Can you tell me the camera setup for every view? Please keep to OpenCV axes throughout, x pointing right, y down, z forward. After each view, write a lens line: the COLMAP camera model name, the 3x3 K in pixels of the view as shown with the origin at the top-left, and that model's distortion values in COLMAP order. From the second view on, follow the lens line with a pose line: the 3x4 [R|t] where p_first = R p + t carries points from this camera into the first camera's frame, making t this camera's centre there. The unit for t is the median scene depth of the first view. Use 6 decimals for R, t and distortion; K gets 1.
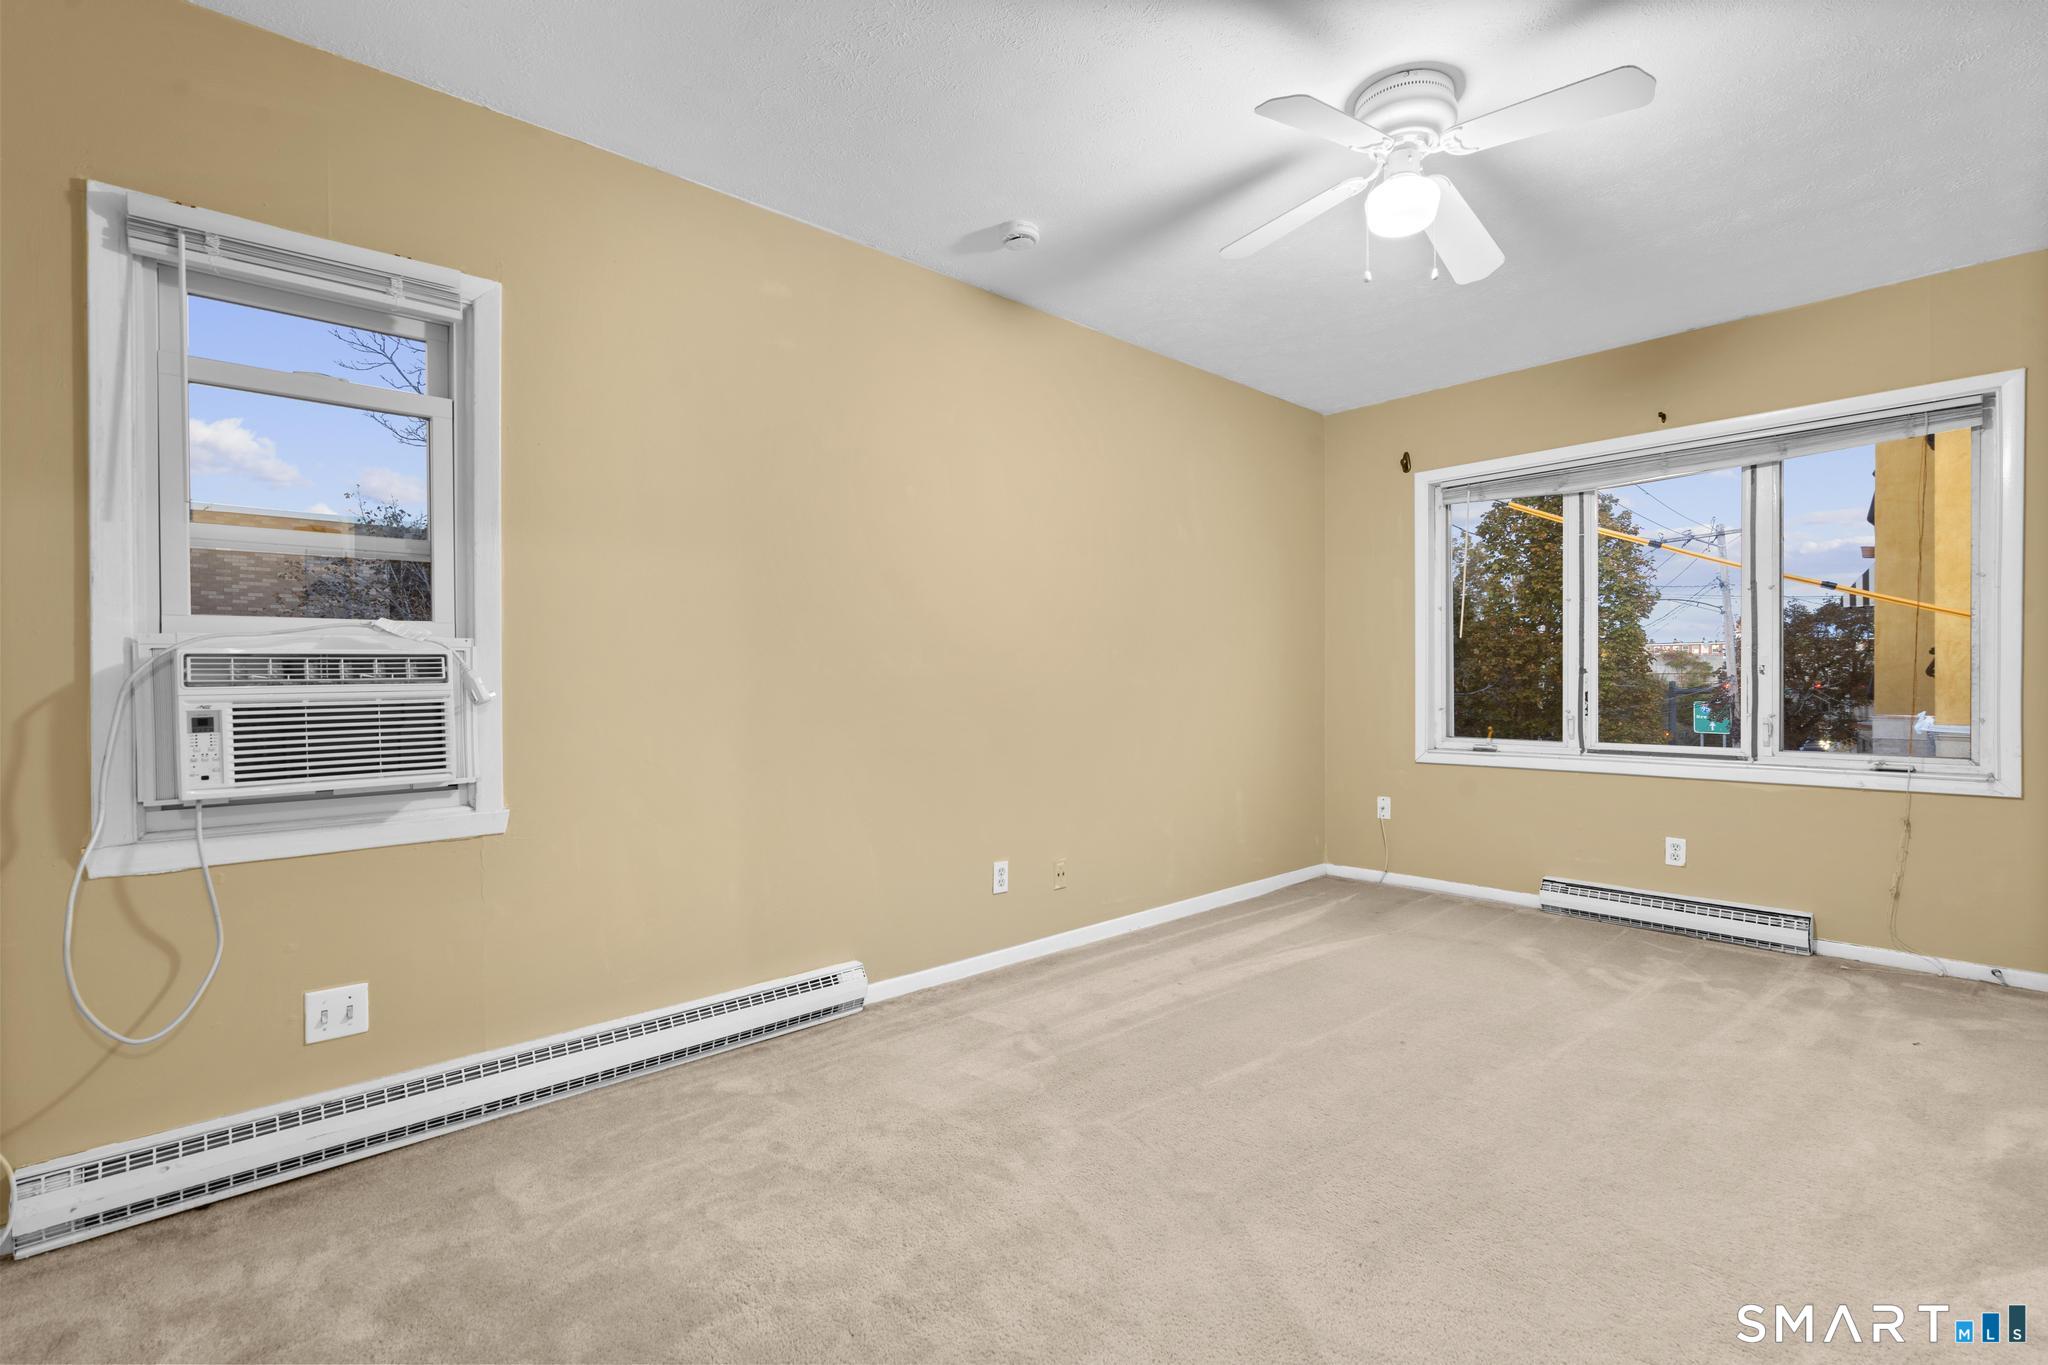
lens RADIAL K [[911.9, 0, 1028.4], [0, 911.9, 687.1], [0, 0, 1]] dist [-0.007427, 0.002658]
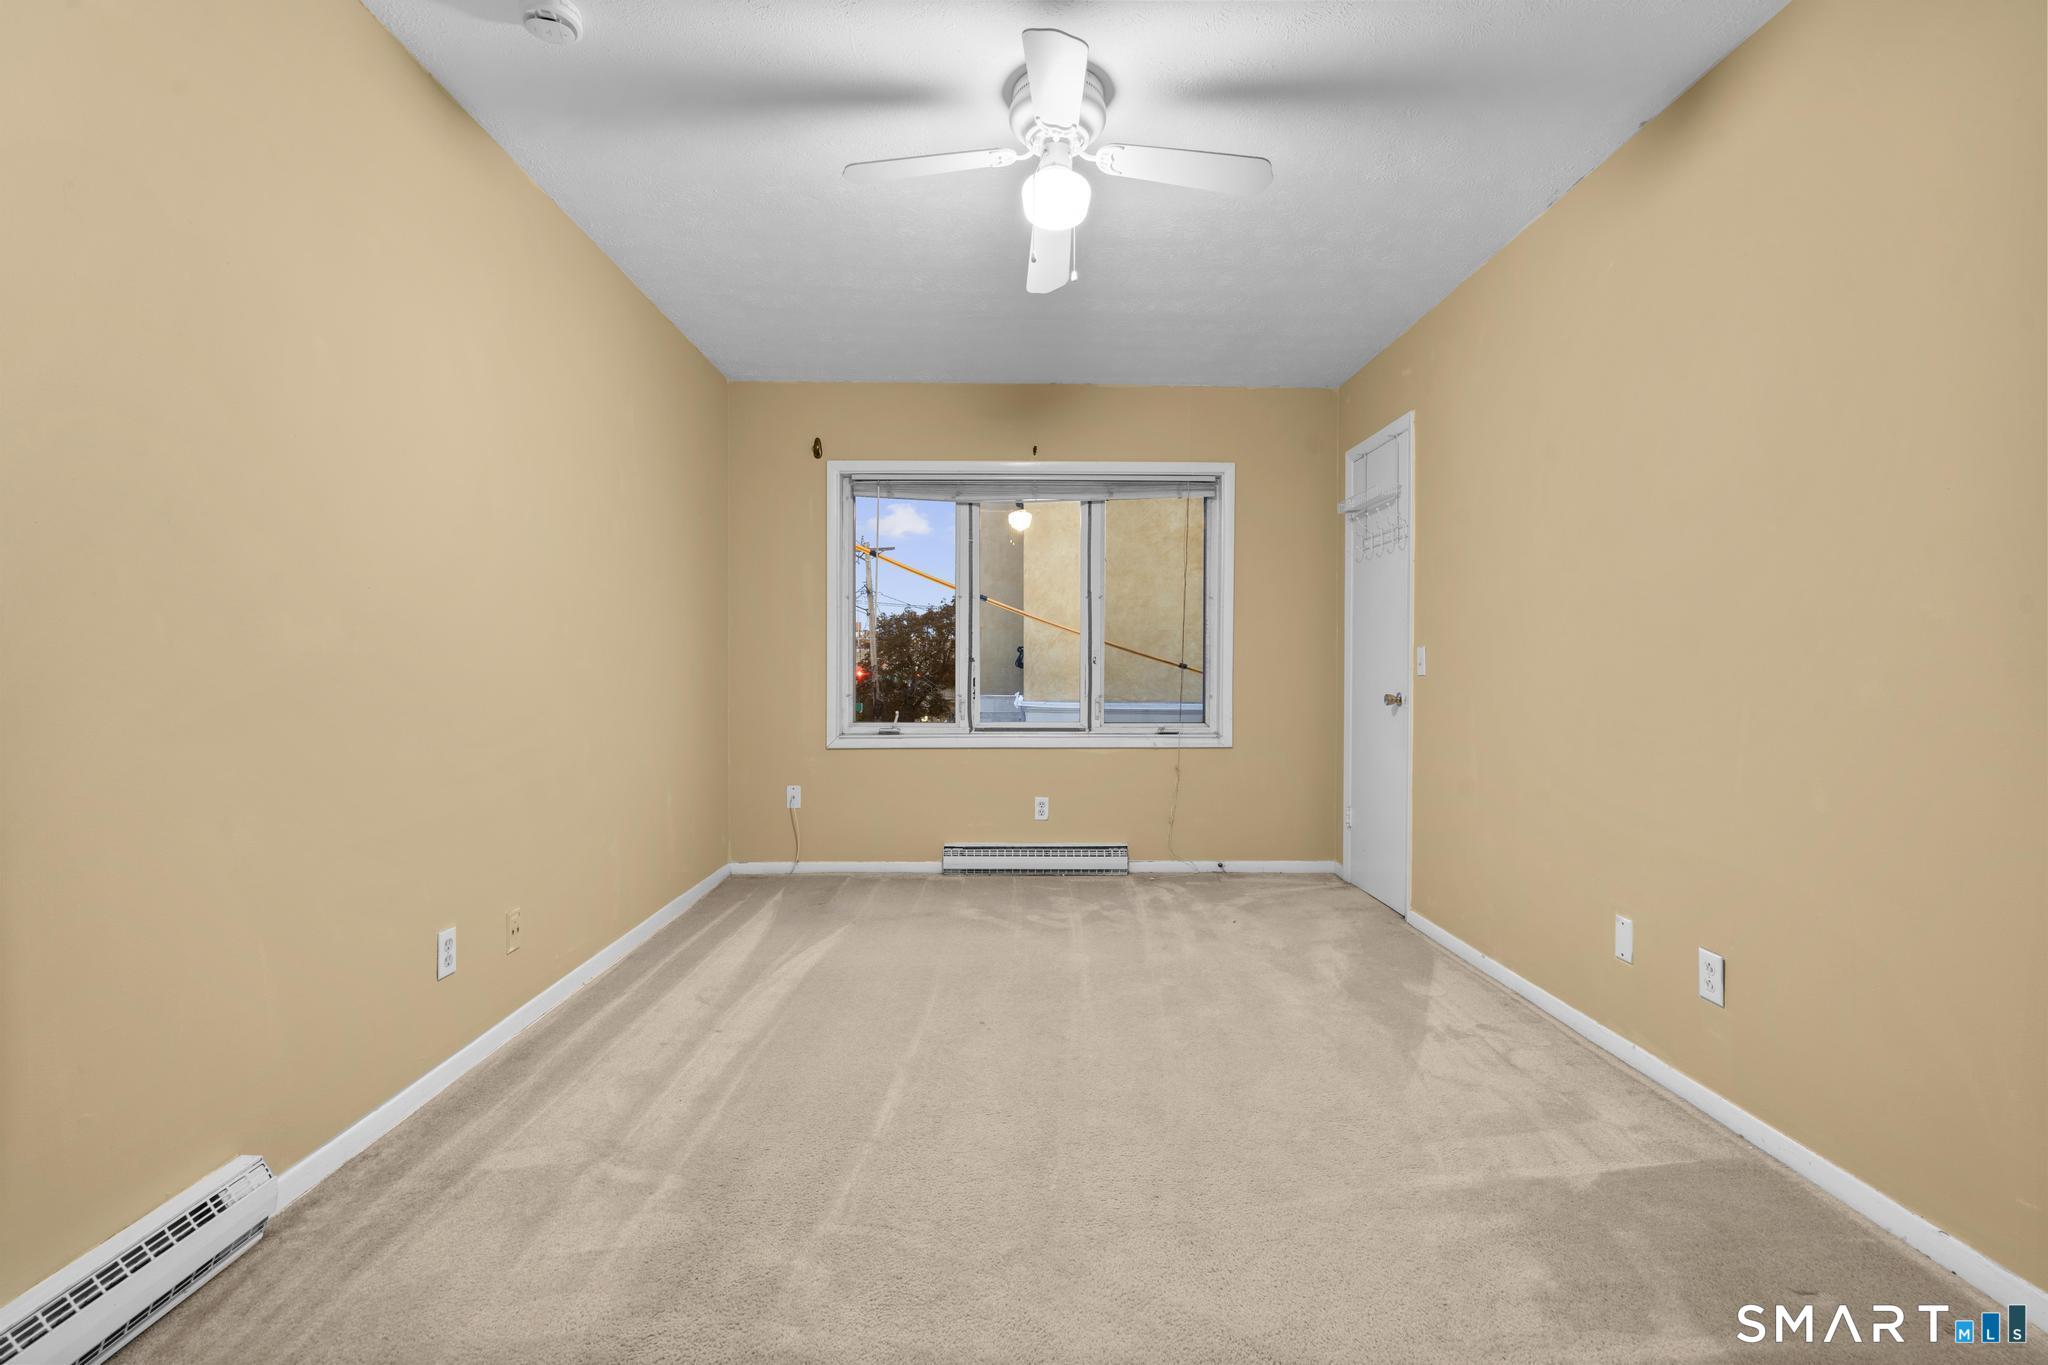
lens RADIAL K [[911.9, 0, 1019.8], [0, 911.9, 686.3], [0, 0, 1]] dist [-0.007427, 0.002658]
pose [[0.662090, -0.008922, 0.749371, -0.253640], [-0.000749, 0.999921, 0.012566, 0.001449], [-0.749424, -0.008881, 0.662031, 0.235167]]
